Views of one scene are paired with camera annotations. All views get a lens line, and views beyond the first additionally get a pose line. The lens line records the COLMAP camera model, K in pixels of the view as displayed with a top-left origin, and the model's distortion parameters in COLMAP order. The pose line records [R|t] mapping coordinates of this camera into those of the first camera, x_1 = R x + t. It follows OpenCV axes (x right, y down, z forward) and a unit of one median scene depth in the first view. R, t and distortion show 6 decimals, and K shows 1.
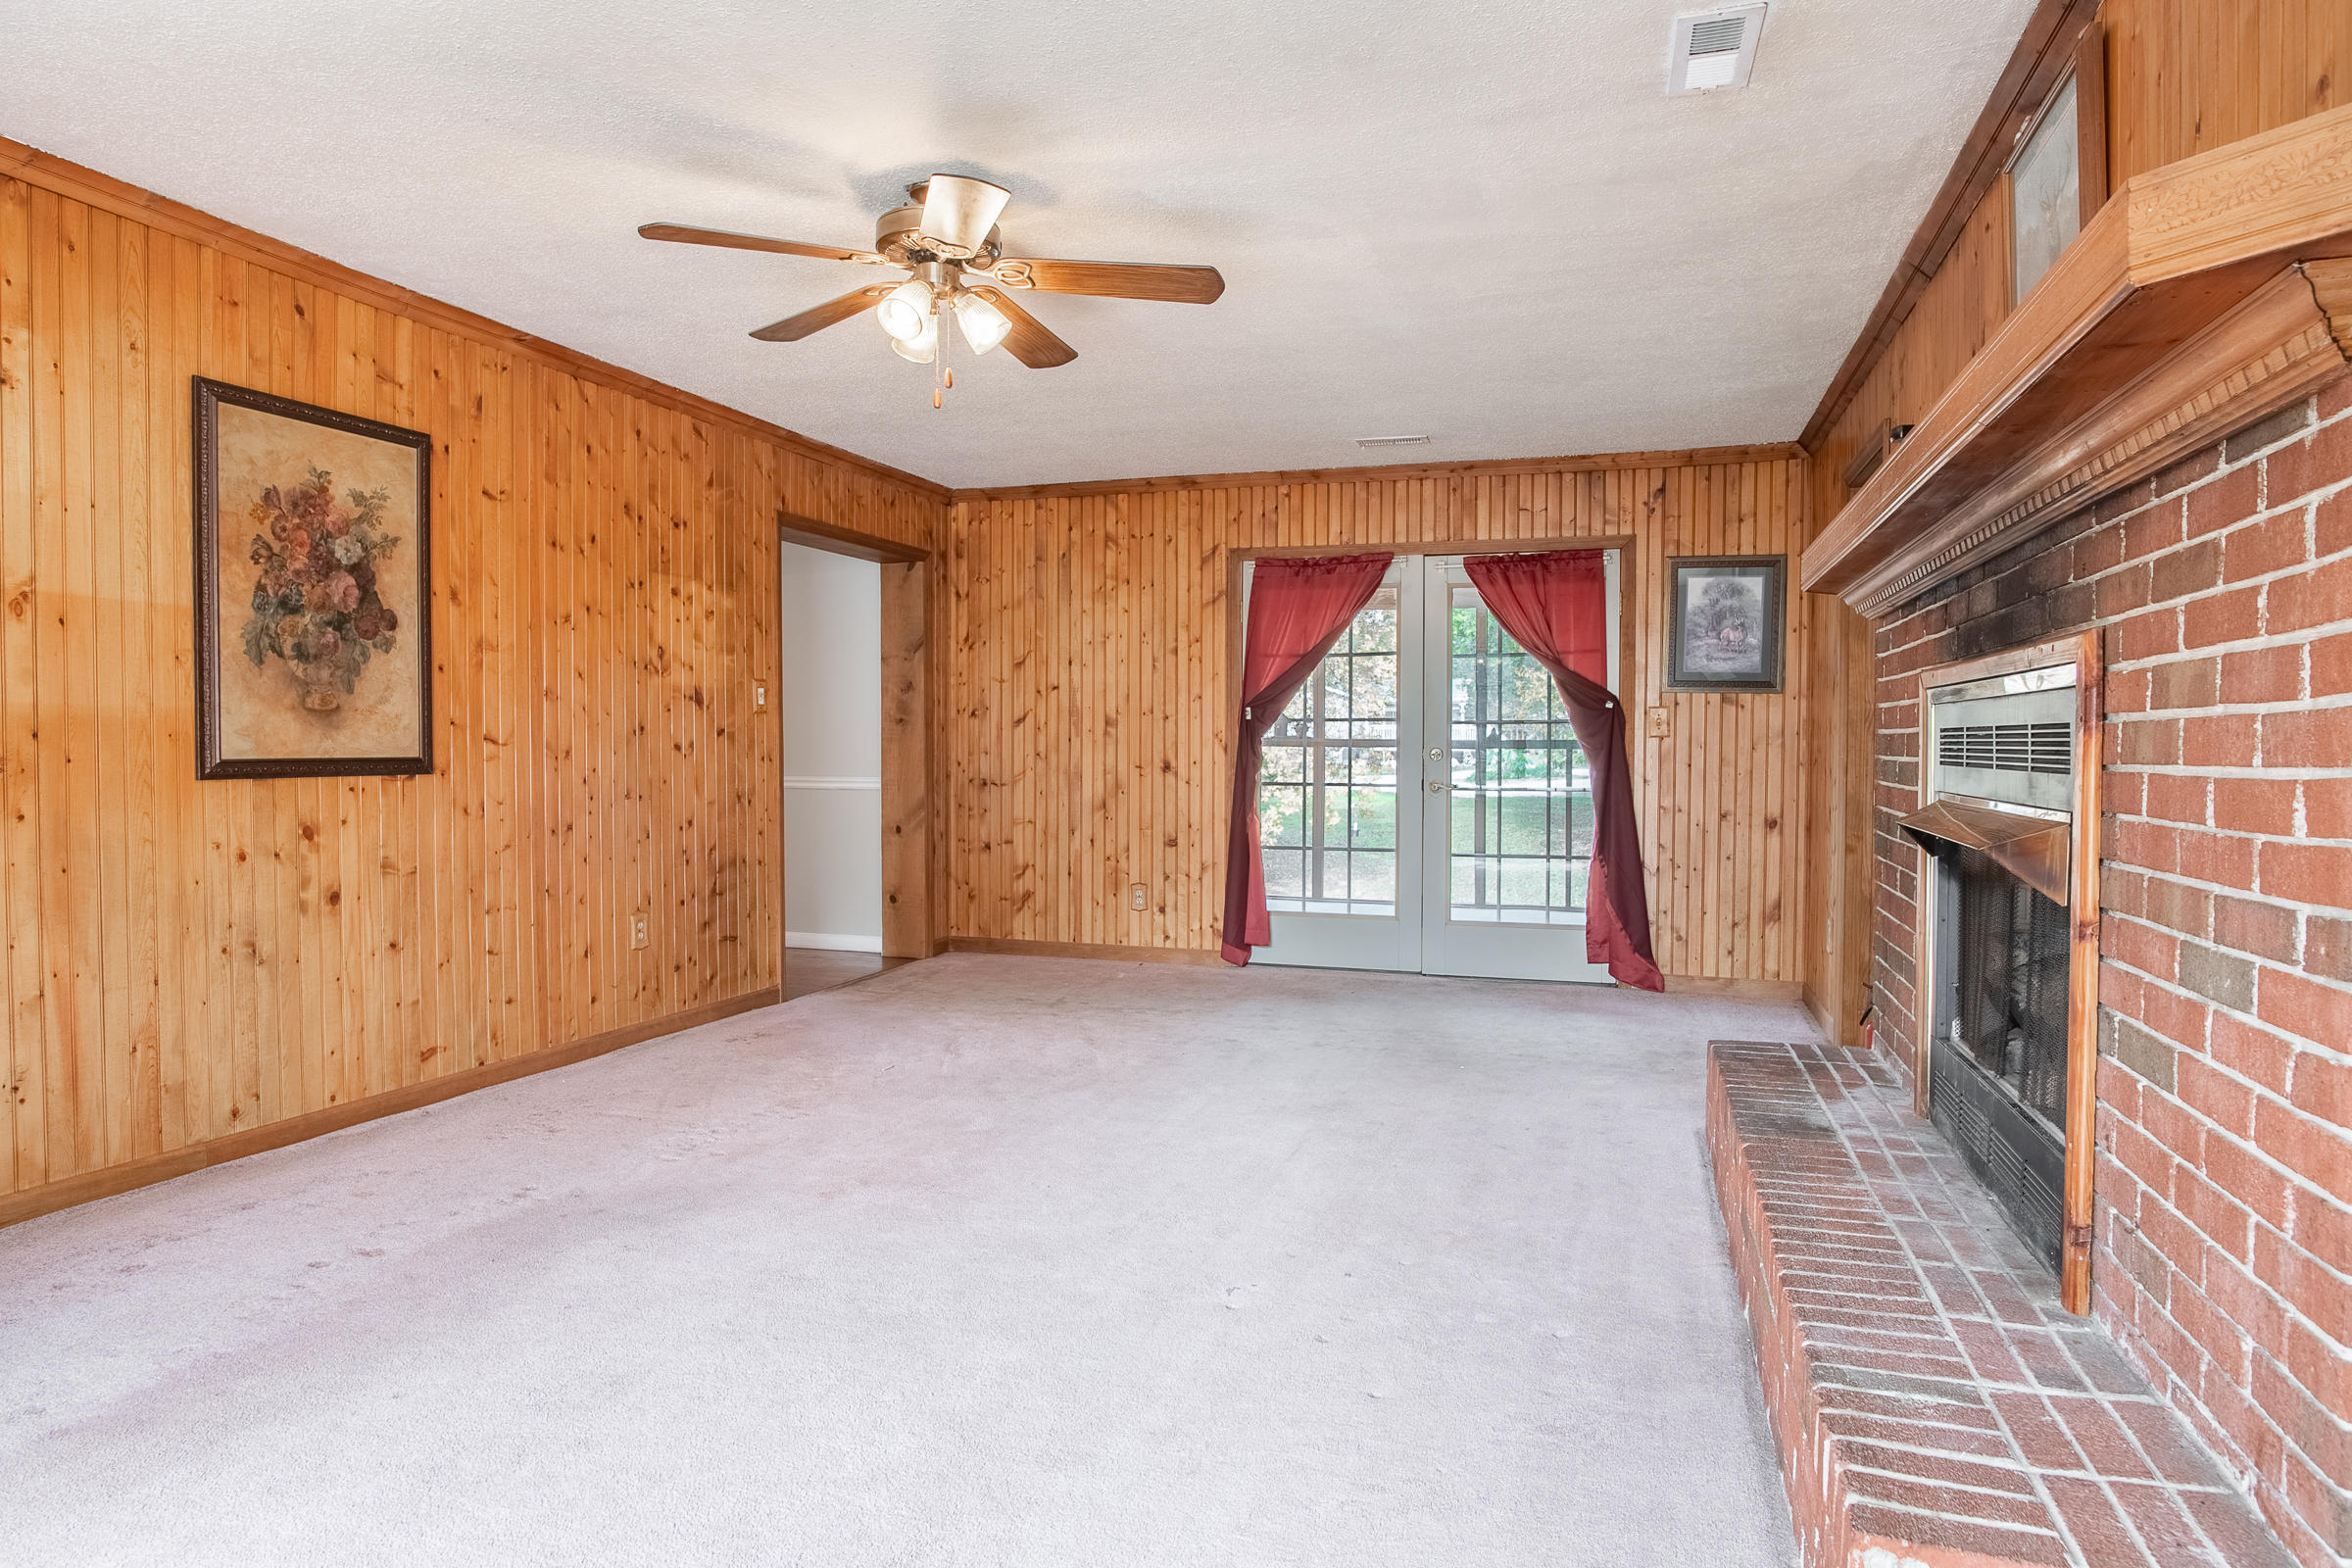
lens RADIAL K [[1371.6, 0, 1191.3], [0, 1371.6, 772.8], [0, 0, 1]] dist [-0.037426, 0.014604]
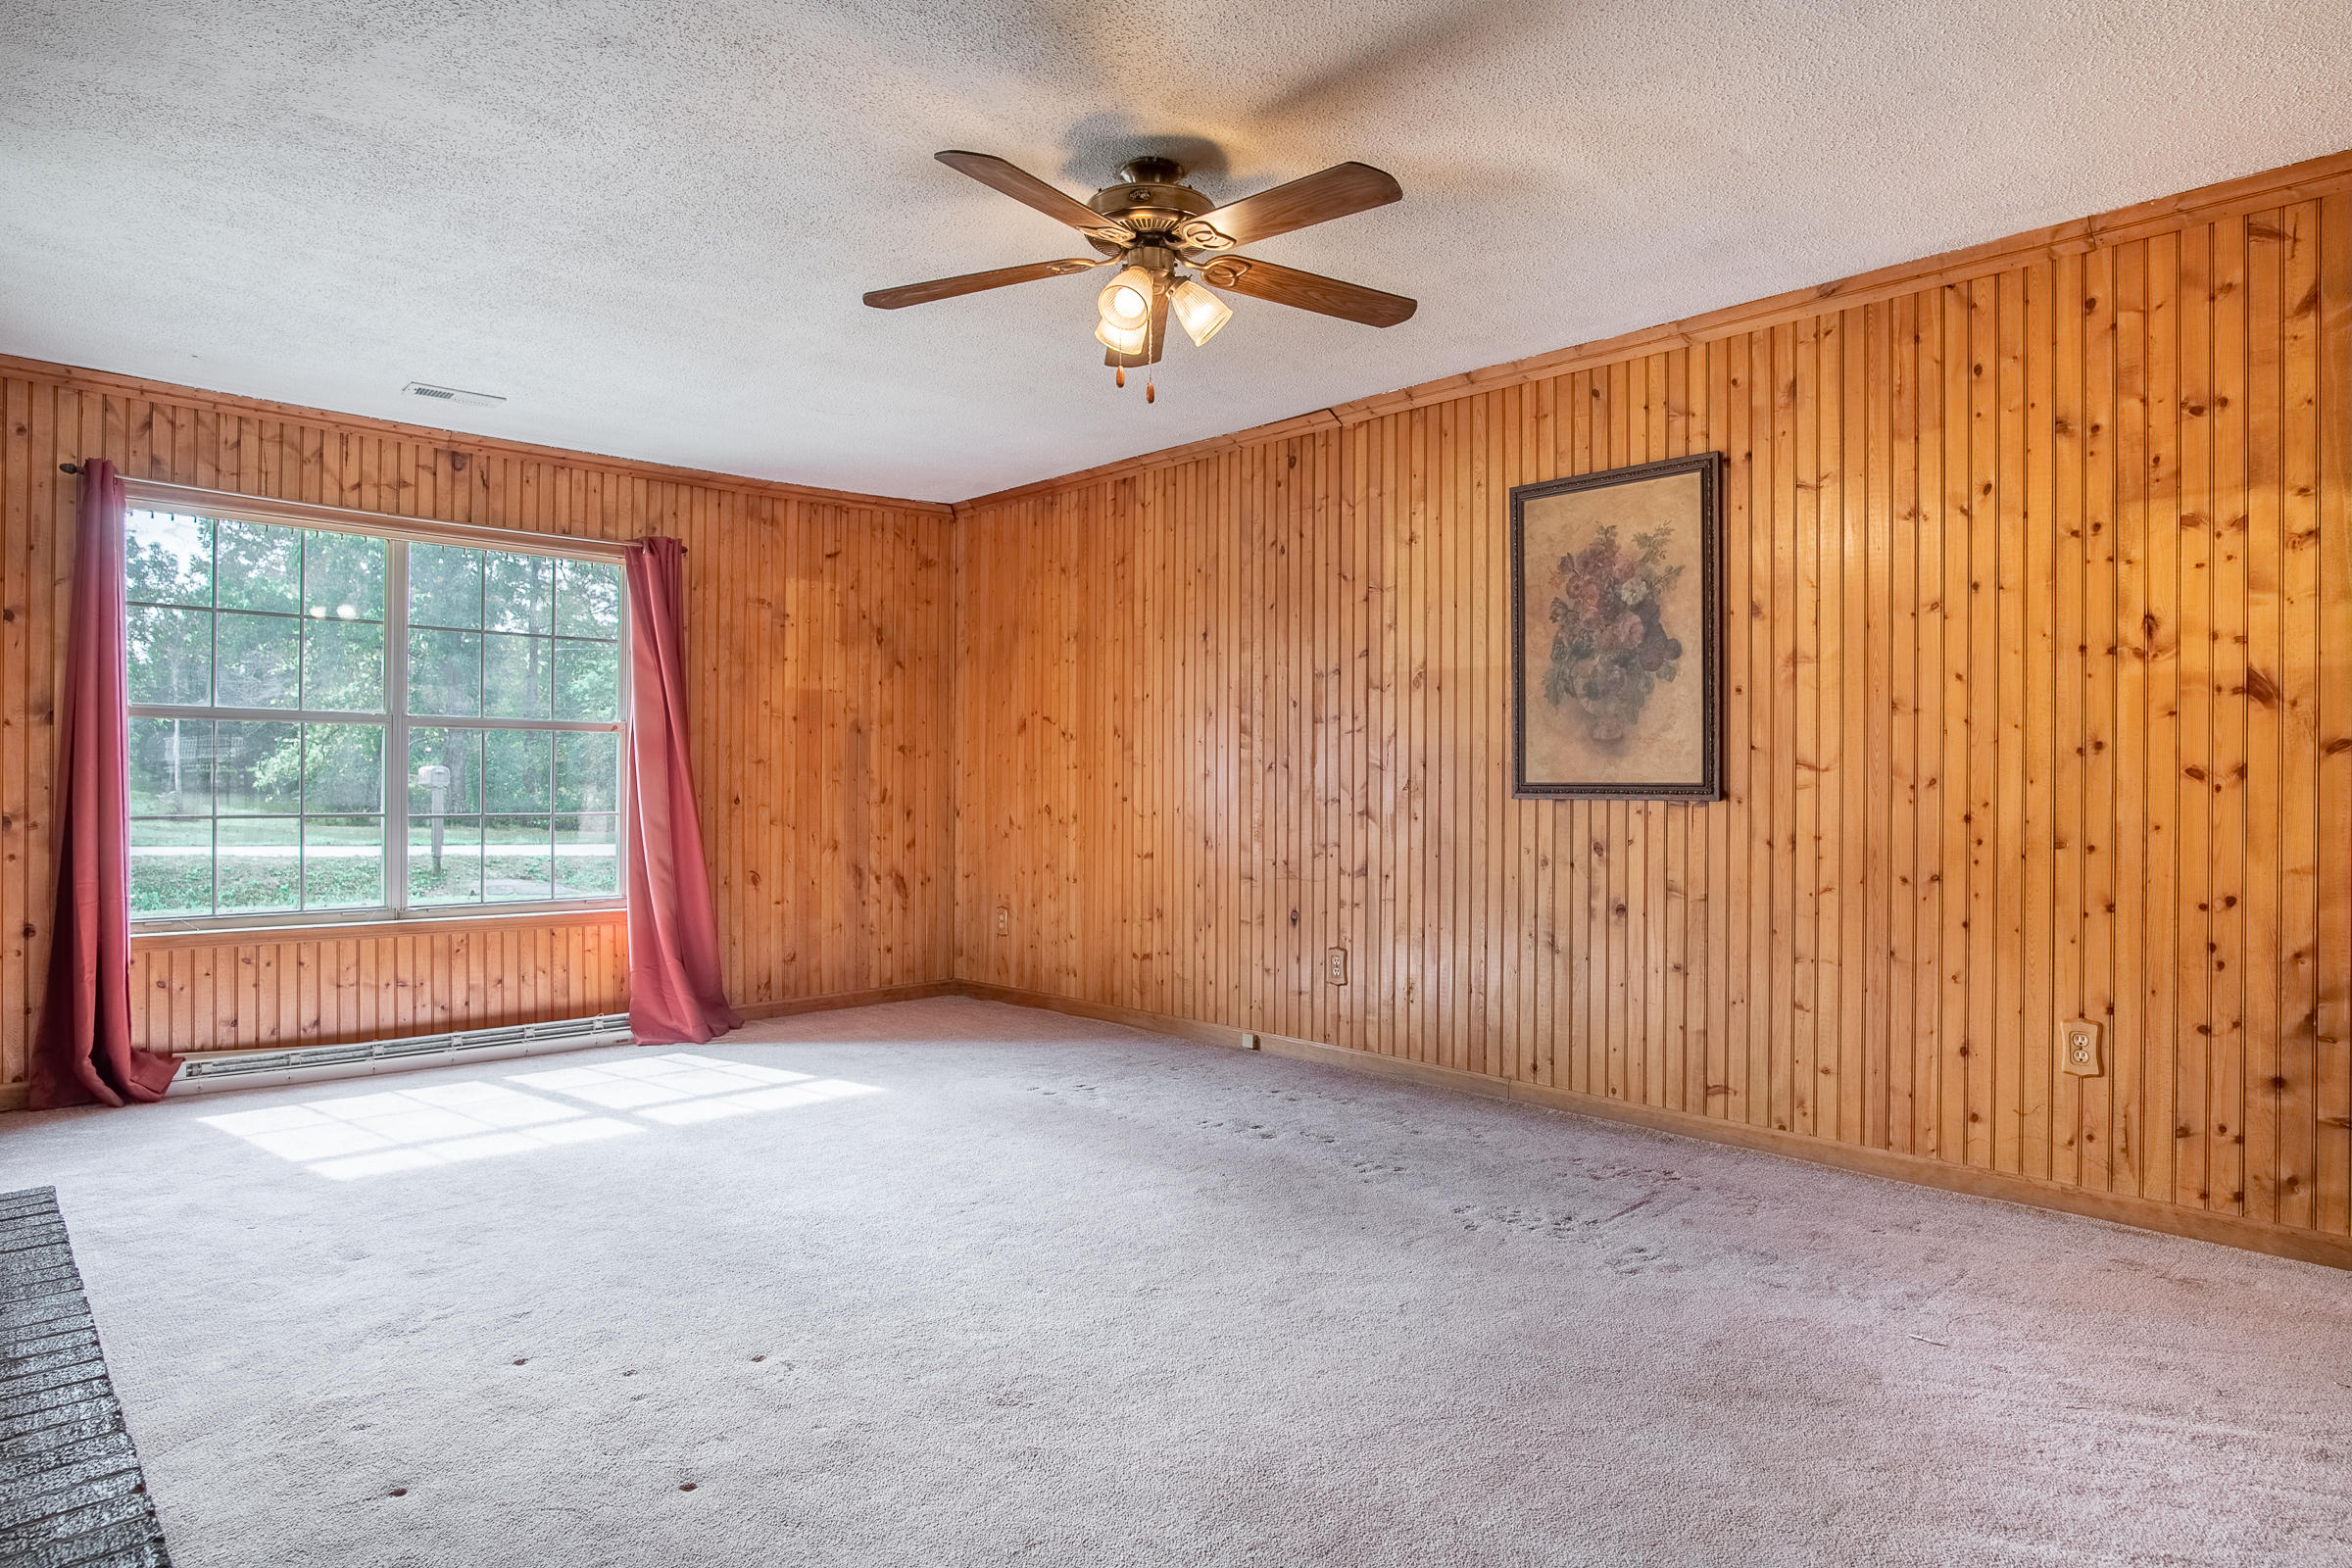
lens RADIAL K [[1371.6, 0, 1188.4], [0, 1371.6, 792.1], [0, 0, 1]] dist [-0.037426, 0.014604]
pose [[-0.473103, 0.003705, -0.880999, 0.515770], [-0.021333, 0.999650, 0.015661, -0.013486], [0.880749, 0.026204, -0.472859, 1.224273]]
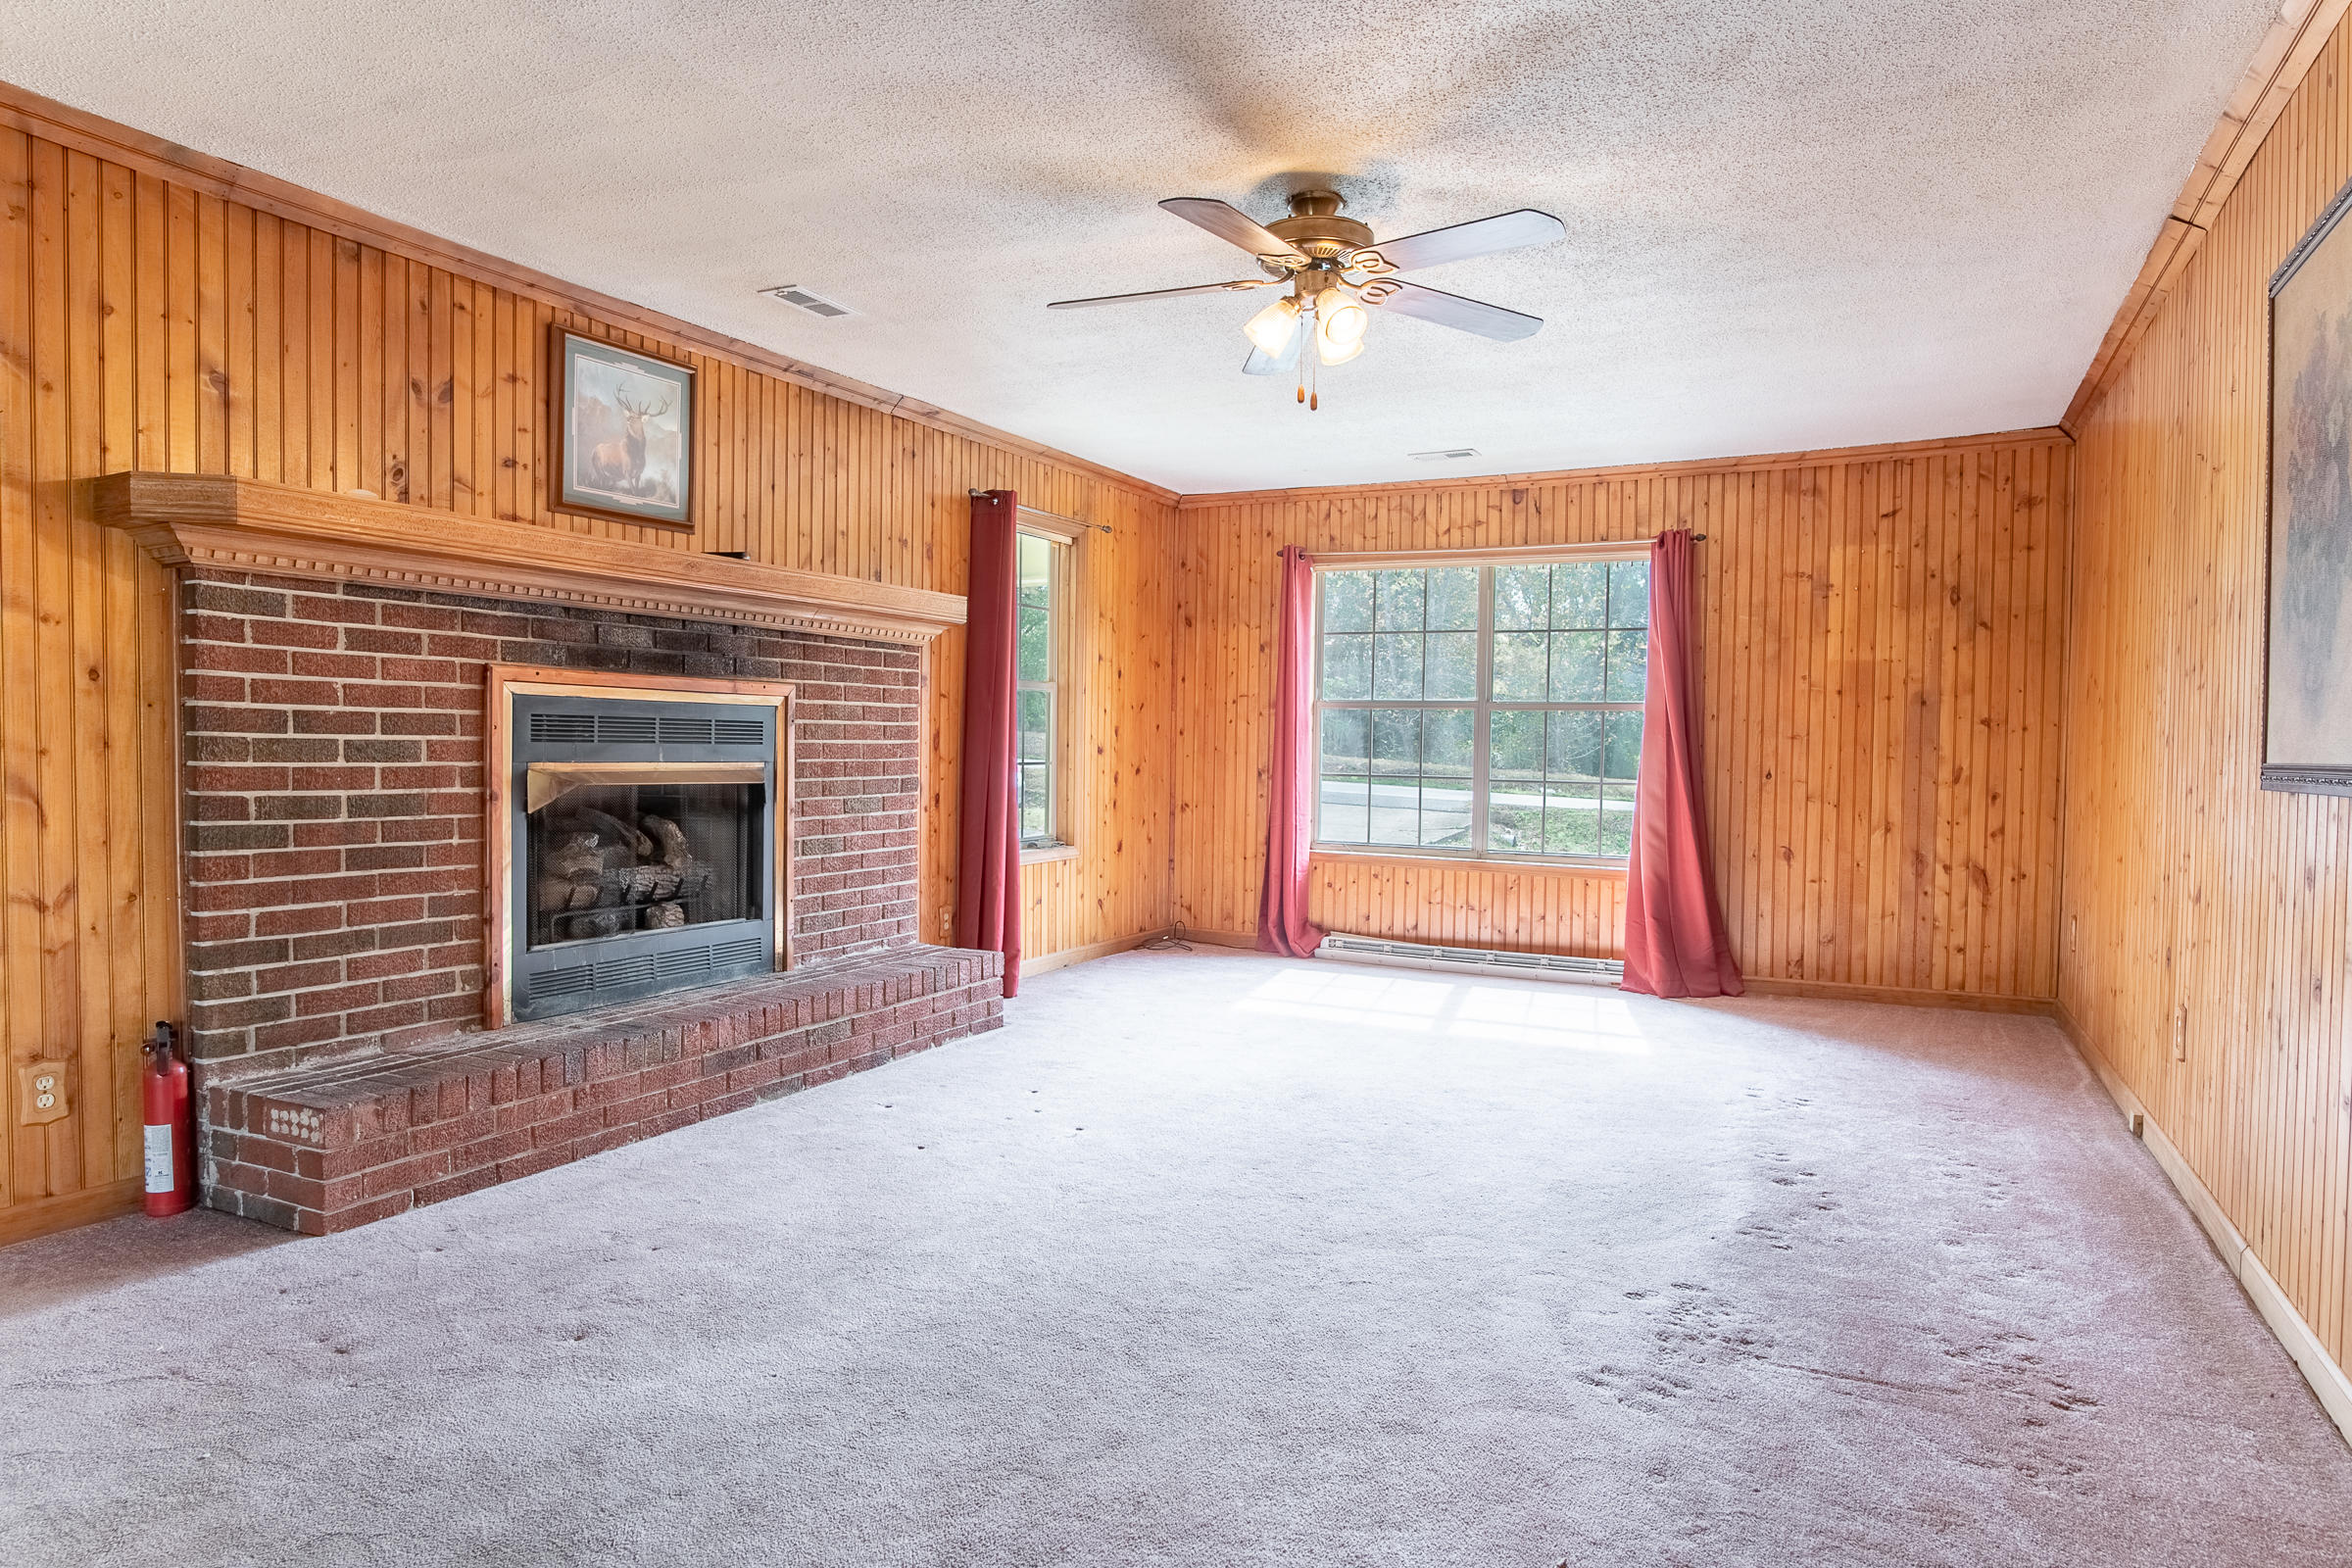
lens RADIAL K [[1371.6, 0, 1169.1], [0, 1371.6, 786.7], [0, 0, 1]] dist [-0.037426, 0.014604]
pose [[-0.986068, -0.021433, 0.164956, -0.205280], [-0.013429, 0.998685, 0.049483, -0.024326], [-0.165799, 0.046578, -0.985059, 1.707310]]
